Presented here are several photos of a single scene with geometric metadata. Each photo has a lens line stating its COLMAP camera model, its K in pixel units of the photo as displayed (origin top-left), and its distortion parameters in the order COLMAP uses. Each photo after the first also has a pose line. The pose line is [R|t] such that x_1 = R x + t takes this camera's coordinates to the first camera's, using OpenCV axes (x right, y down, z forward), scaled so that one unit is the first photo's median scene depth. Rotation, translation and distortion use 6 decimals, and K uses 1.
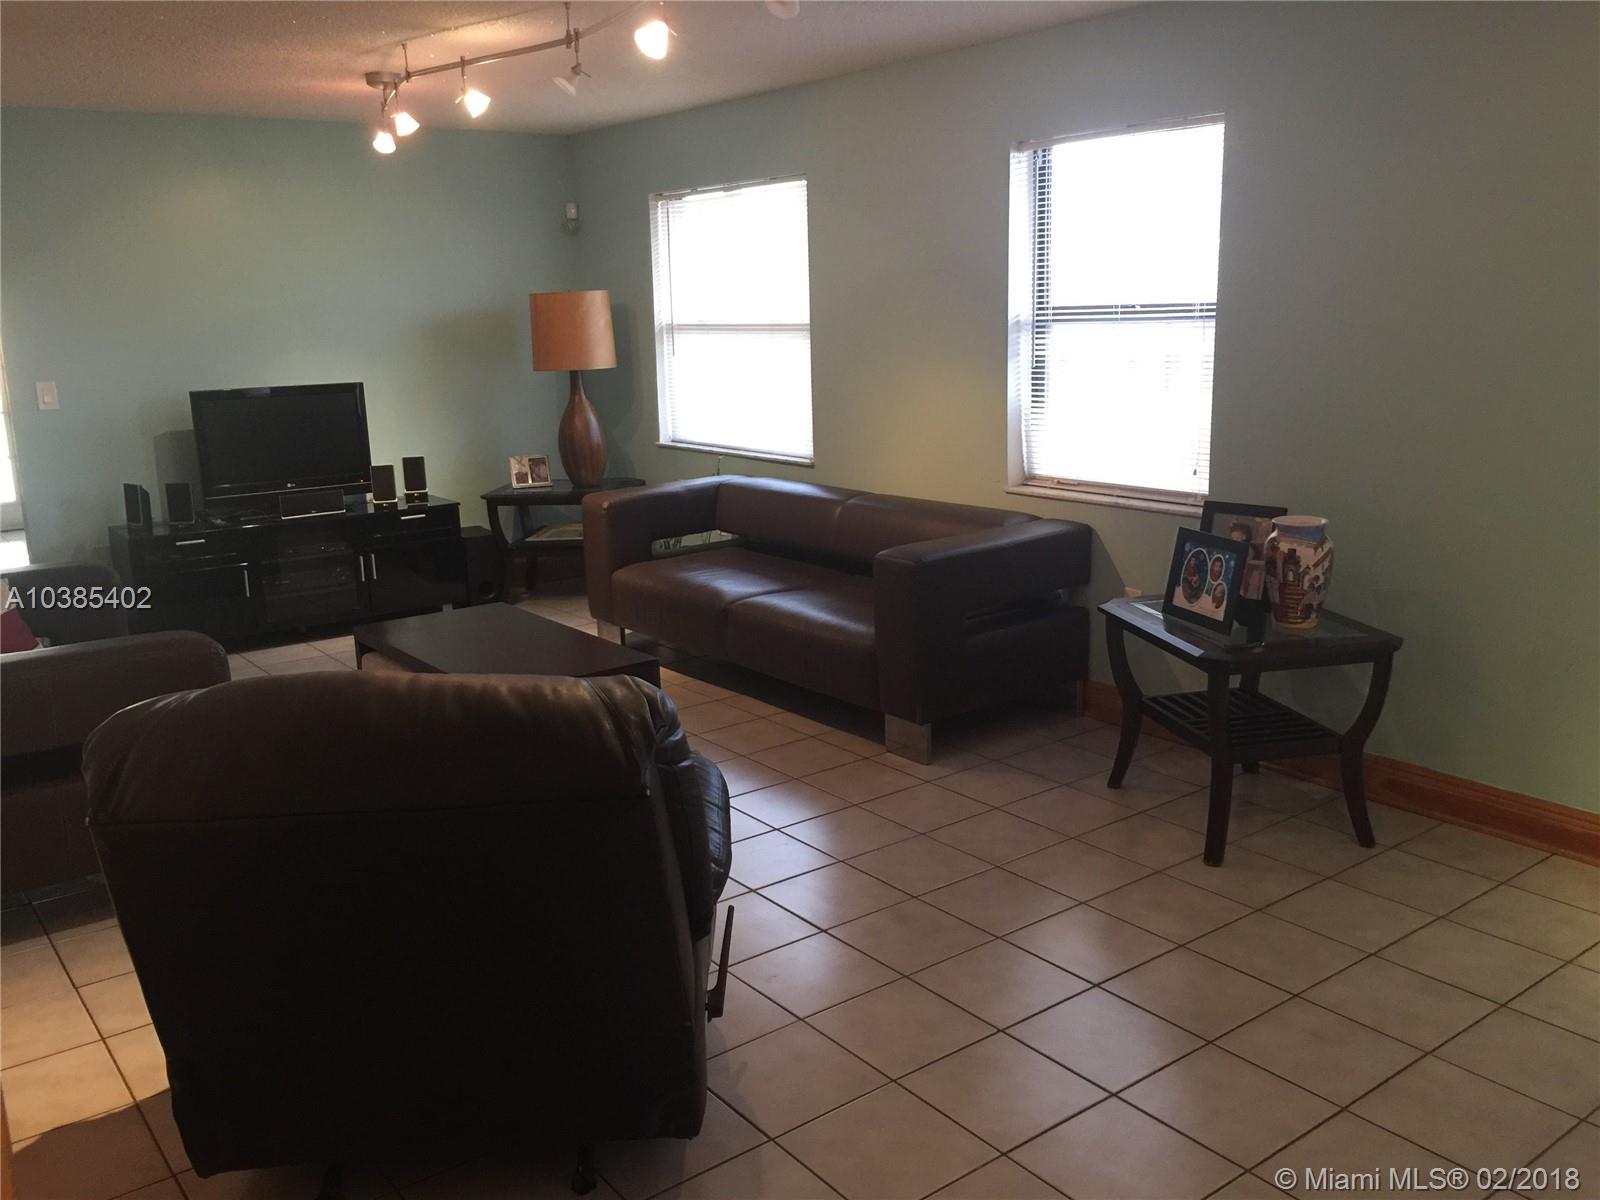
lens RADIAL K [[1364.5, 0, 799.5], [0, 1364.5, 601.4], [0, 0, 1]] dist [0.026943, -0.007760]
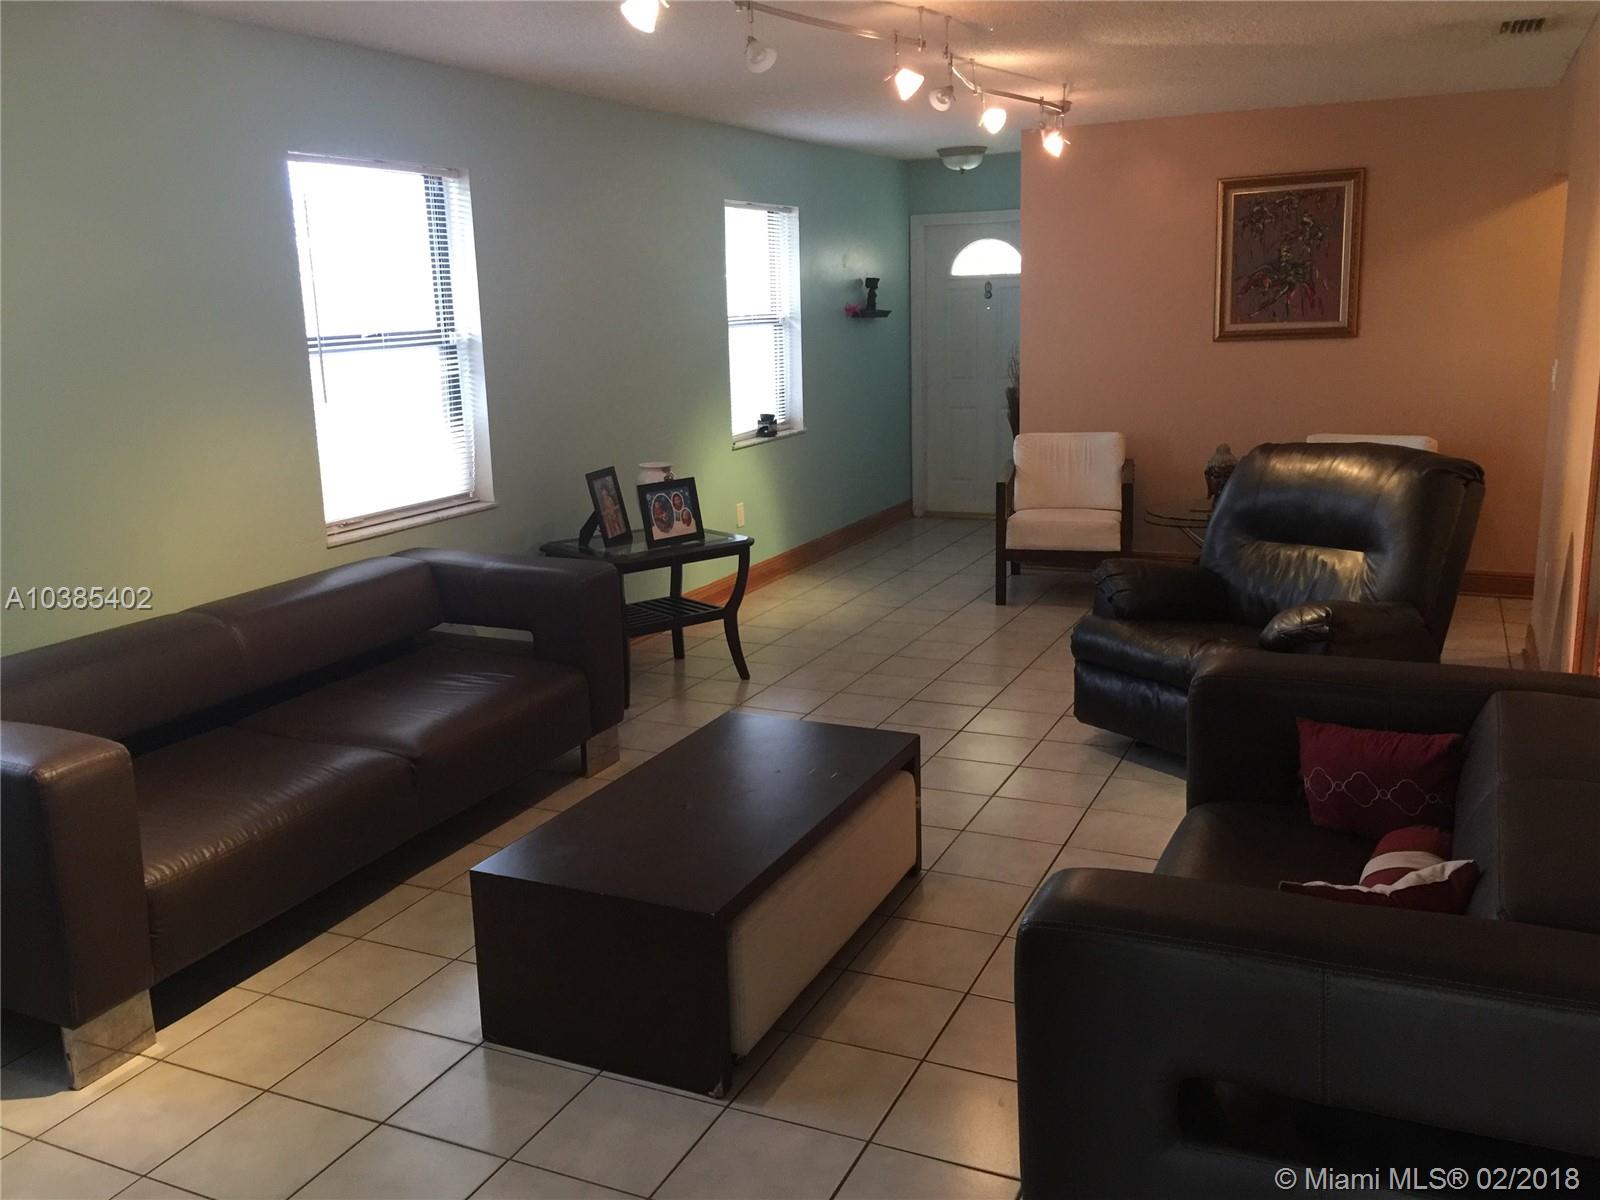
lens RADIAL K [[1364.5, 0, 798.3], [0, 1364.5, 597.6], [0, 0, 1]] dist [0.026943, -0.007760]
pose [[-0.457417, -0.148441, 0.876776, -0.832810], [0.241188, 0.928301, 0.282993, -0.247277], [-0.855920, 0.340914, -0.388818, 1.196026]]
